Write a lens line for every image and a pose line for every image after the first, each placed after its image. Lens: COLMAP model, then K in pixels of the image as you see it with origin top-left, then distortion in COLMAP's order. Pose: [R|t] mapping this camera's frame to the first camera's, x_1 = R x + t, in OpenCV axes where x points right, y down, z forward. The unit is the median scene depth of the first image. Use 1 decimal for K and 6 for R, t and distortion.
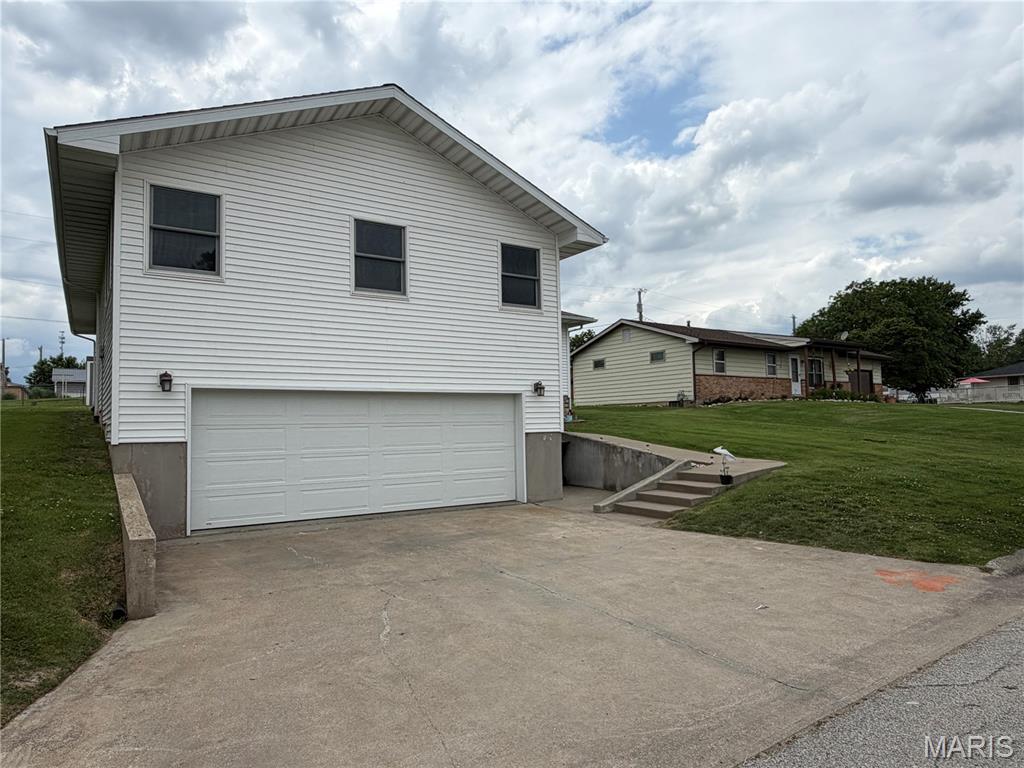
lens RADIAL K [[645.0, 0, 505.1], [0, 645.0, 387.5], [0, 0, 1]] dist [-0.001820, 0.002817]
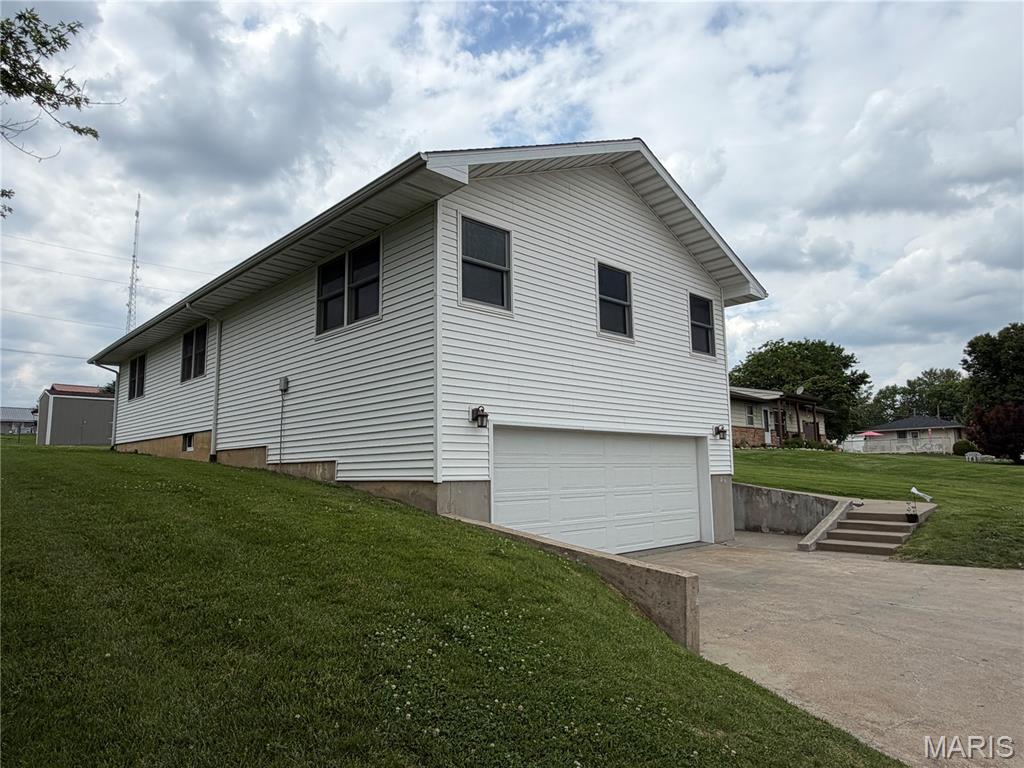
lens RADIAL K [[645.0, 0, 509.0], [0, 645.0, 388.0], [0, 0, 1]] dist [-0.001820, 0.002817]
pose [[0.983489, 0.030143, 0.178439, -0.485386], [-0.017411, 0.997217, -0.072491, 0.012235], [-0.180127, 0.068188, 0.981277, 0.032675]]
